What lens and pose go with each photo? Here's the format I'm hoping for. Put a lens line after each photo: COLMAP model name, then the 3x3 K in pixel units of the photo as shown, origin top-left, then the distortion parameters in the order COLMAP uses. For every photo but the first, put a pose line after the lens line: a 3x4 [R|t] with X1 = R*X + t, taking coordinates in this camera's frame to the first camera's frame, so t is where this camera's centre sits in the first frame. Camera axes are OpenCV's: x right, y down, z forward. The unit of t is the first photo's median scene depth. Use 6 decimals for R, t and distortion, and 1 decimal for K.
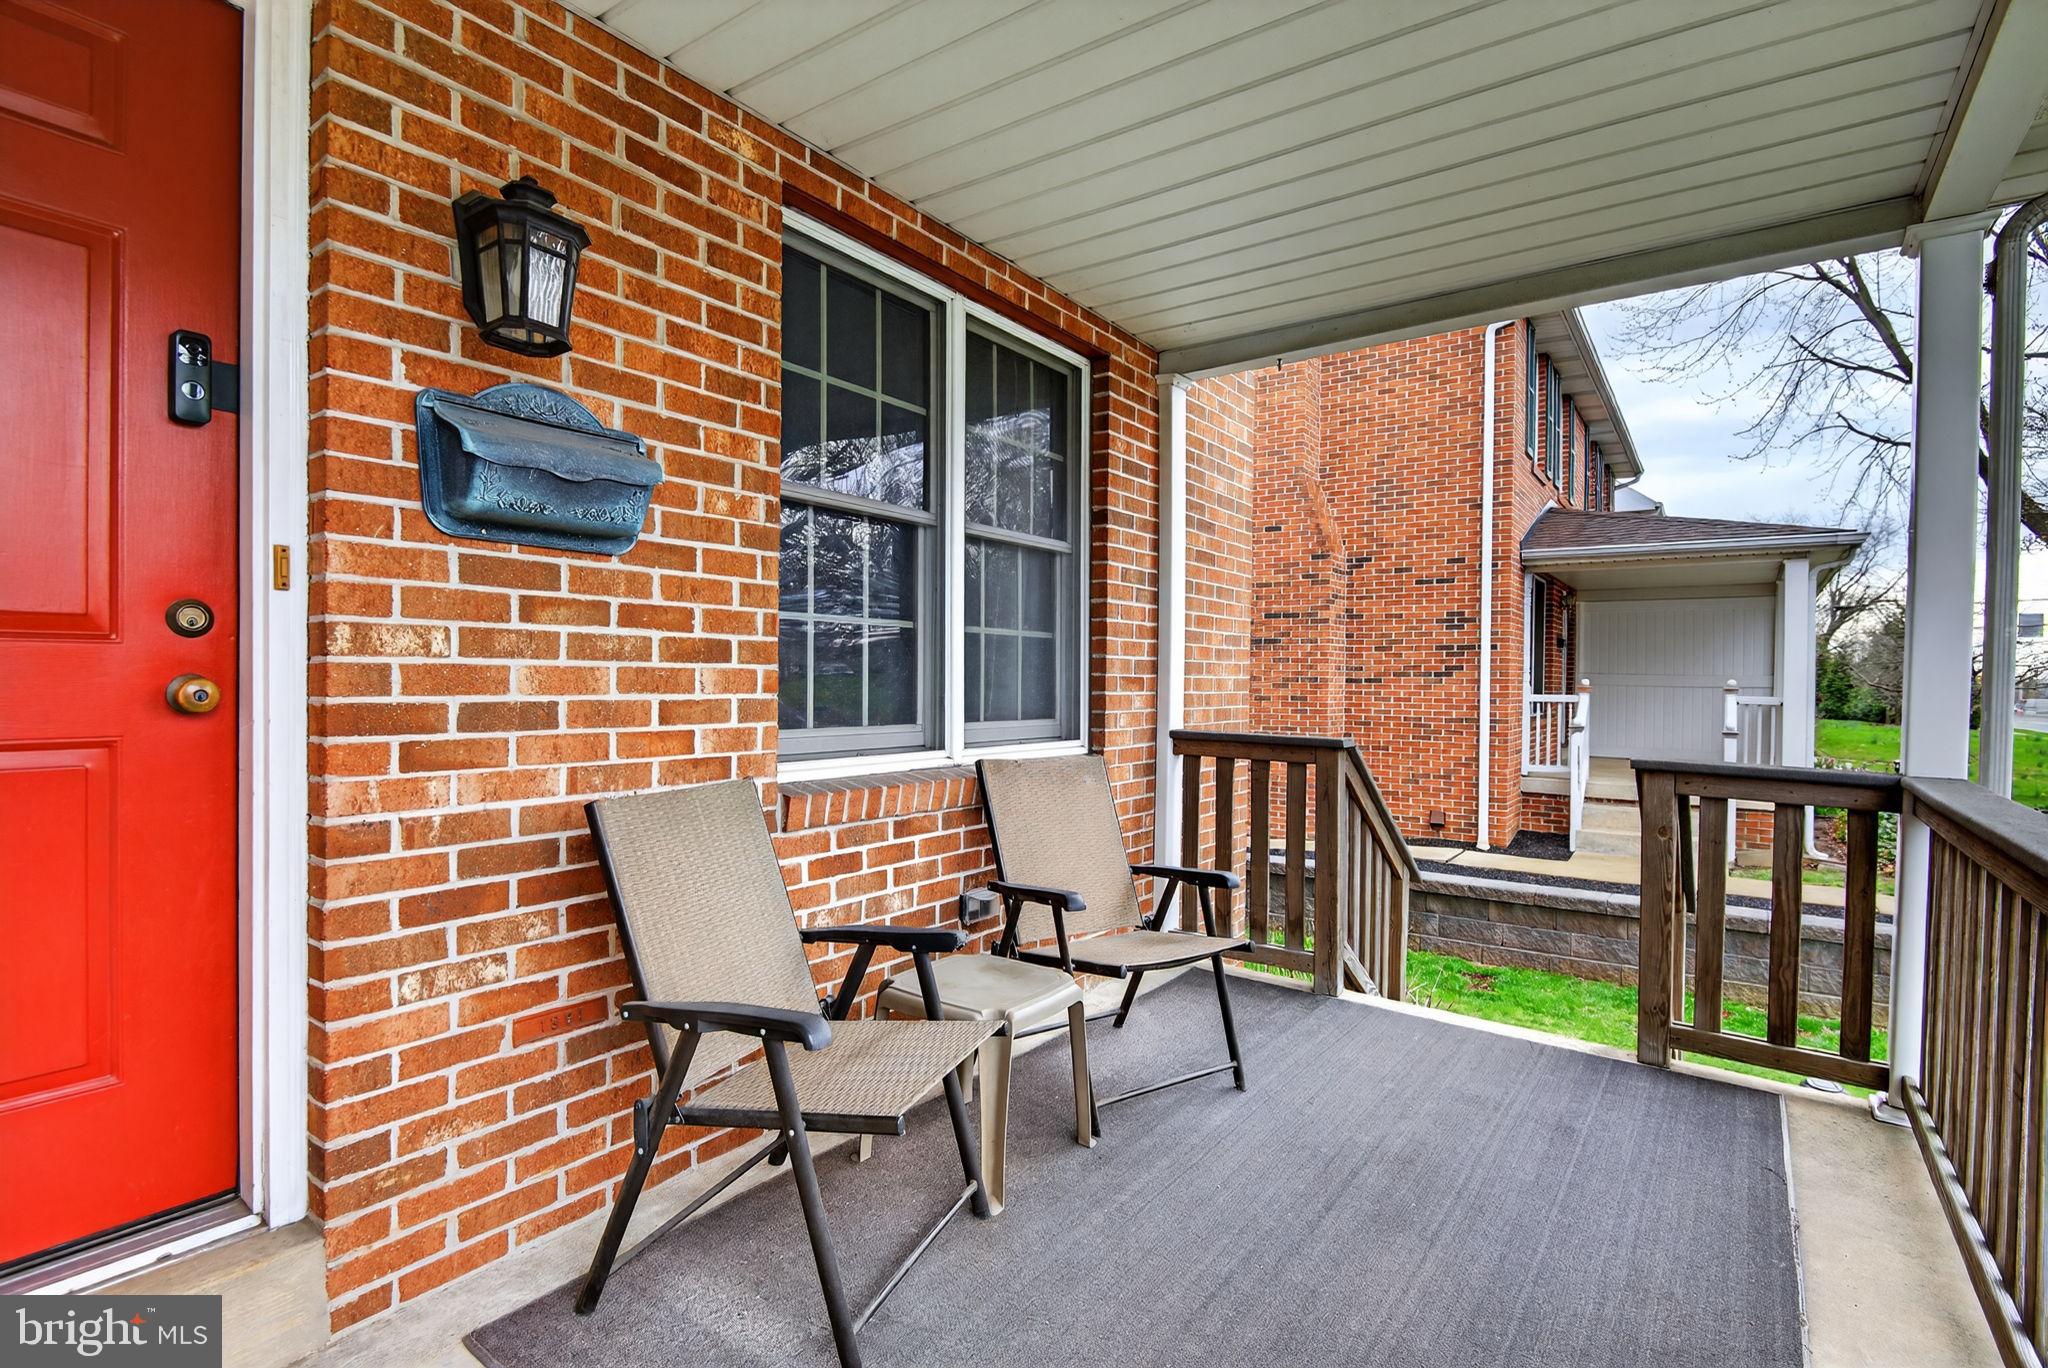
lens RADIAL K [[1004.9, 0, 1026.1], [0, 1004.9, 685.6], [0, 0, 1]] dist [-0.001844, -0.005509]
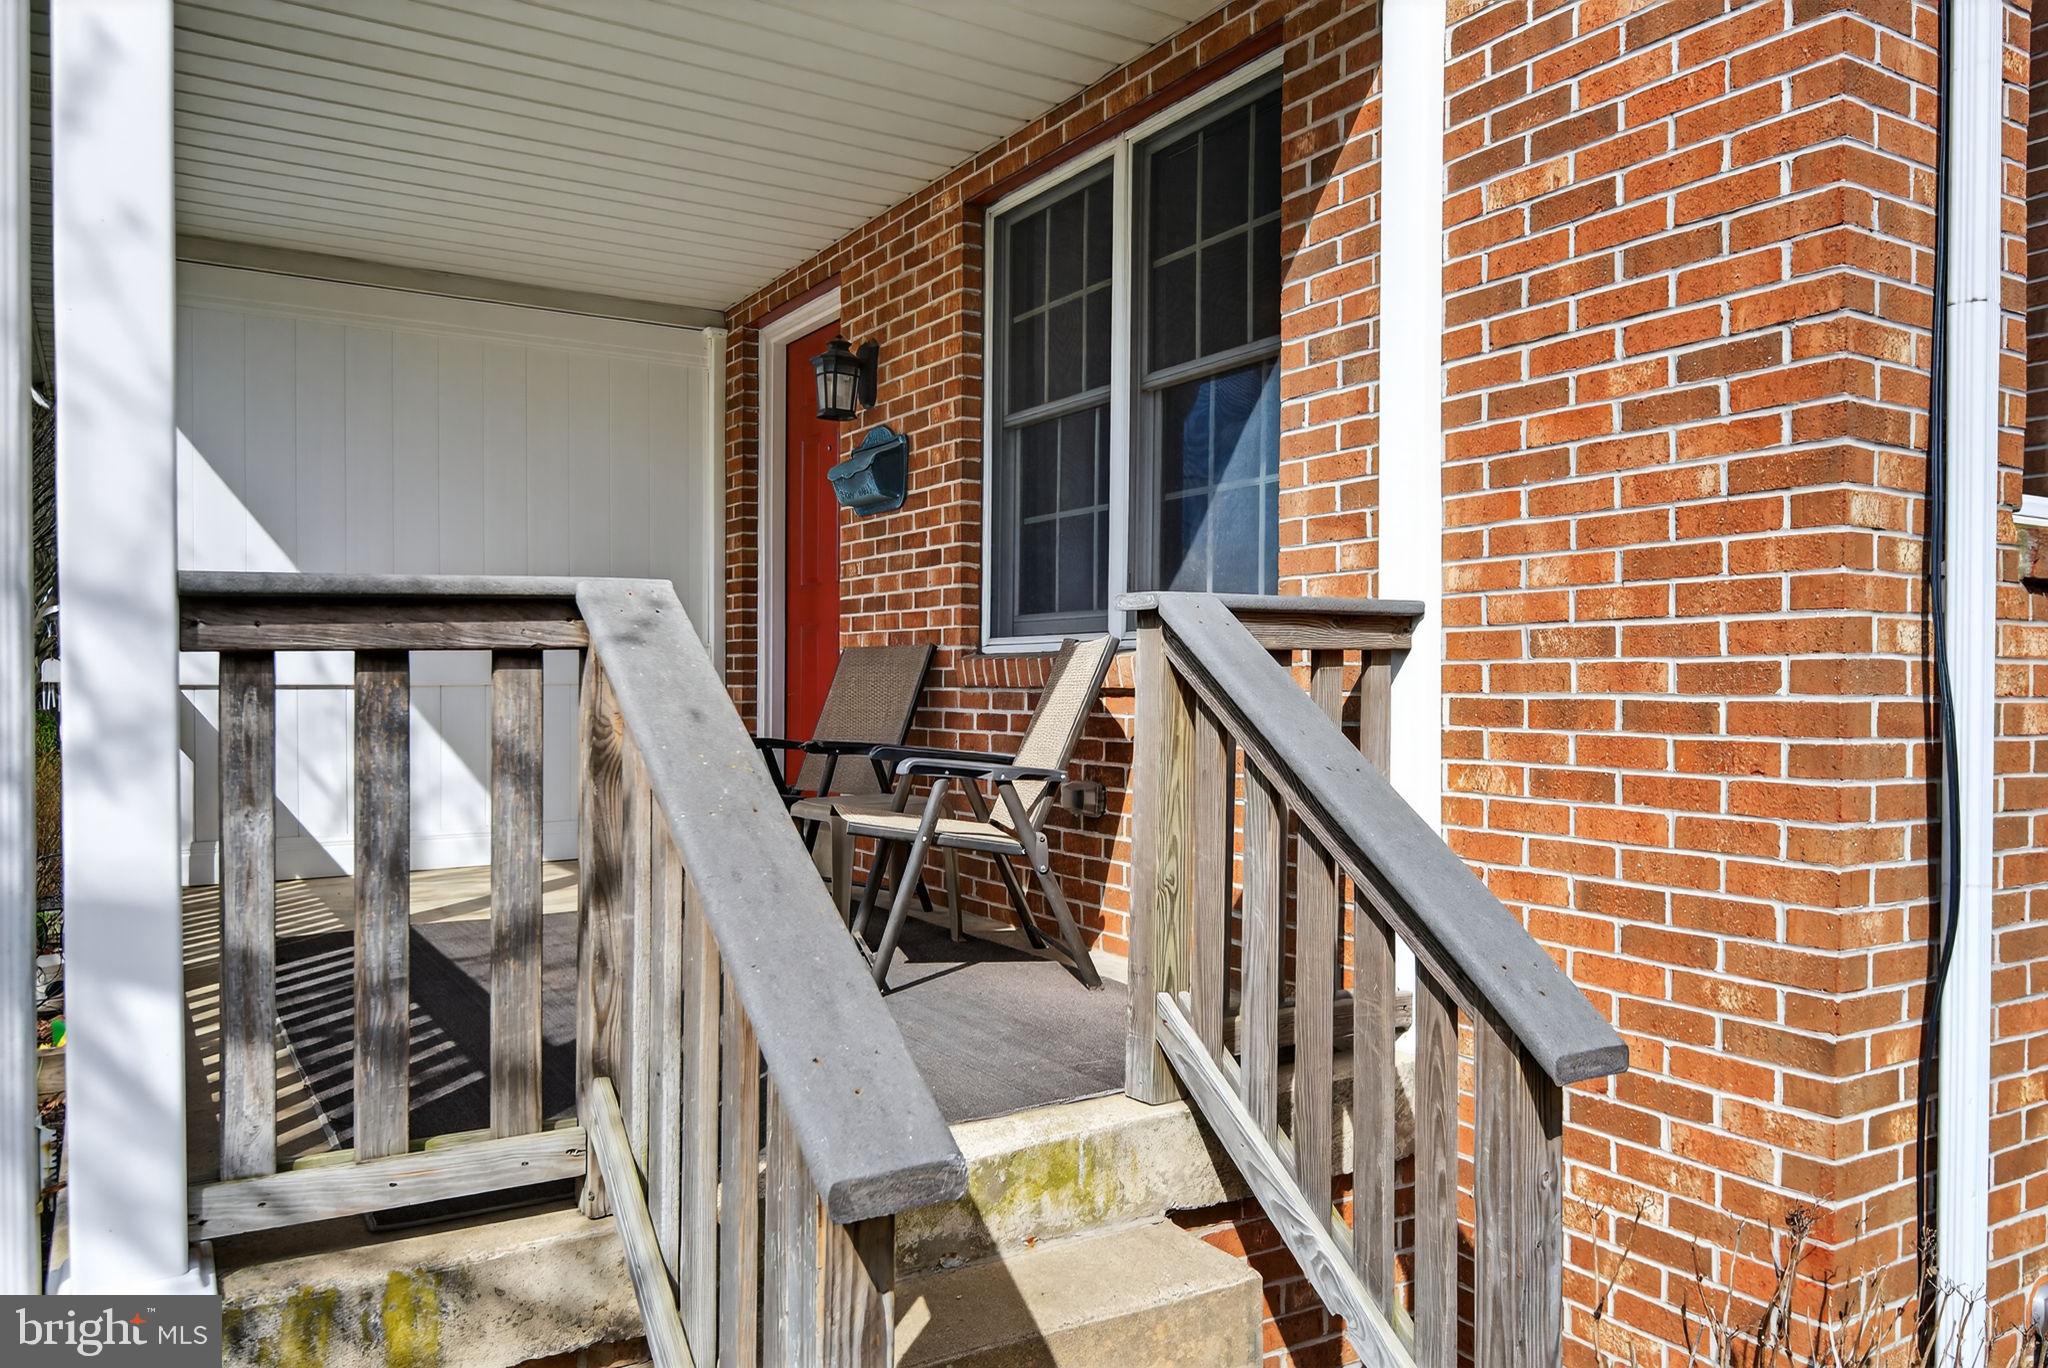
lens RADIAL K [[1492.1, 0, 1015.8], [0, 1492.1, 688.9], [0, 0, 1]] dist [-0.003682, 0.001119]
pose [[-0.400900, -0.005638, -0.916105, 1.671010], [-0.009655, 0.999952, -0.001929, 0.163799], [0.916071, 0.008071, -0.400935, 2.012060]]
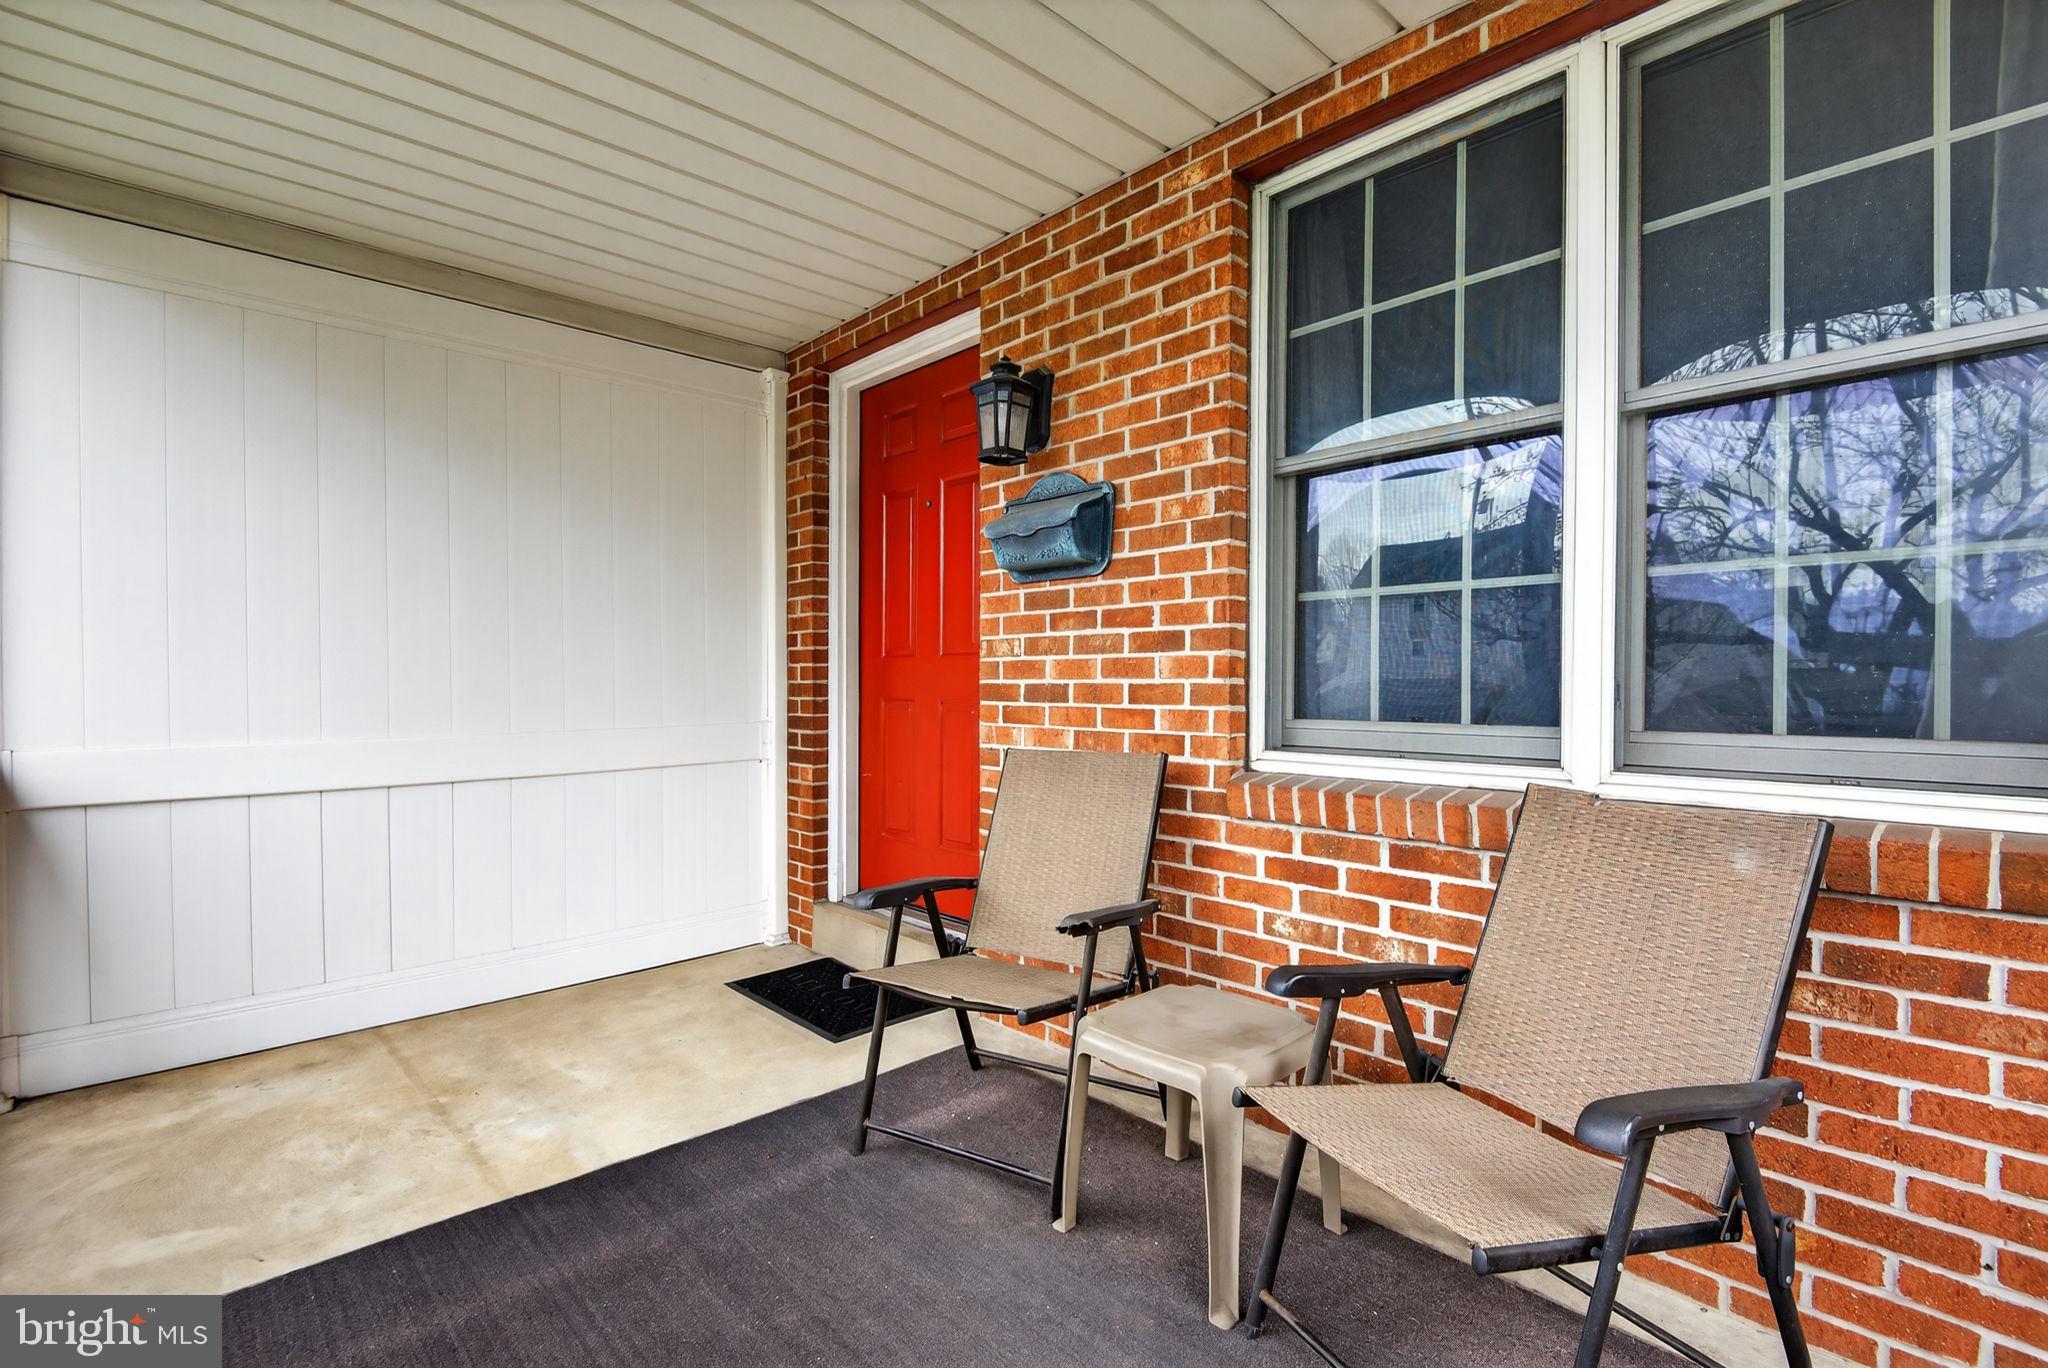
lens RADIAL K [[953.2, 0, 1041.8], [0, 953.2, 691.0], [0, 0, 1]] dist [-0.002543, -0.003296]
pose [[-0.196147, -0.008553, -0.980537, 0.783643], [-0.012569, 0.999902, -0.006207, 0.031142], [0.980494, 0.011107, -0.196235, 1.080351]]
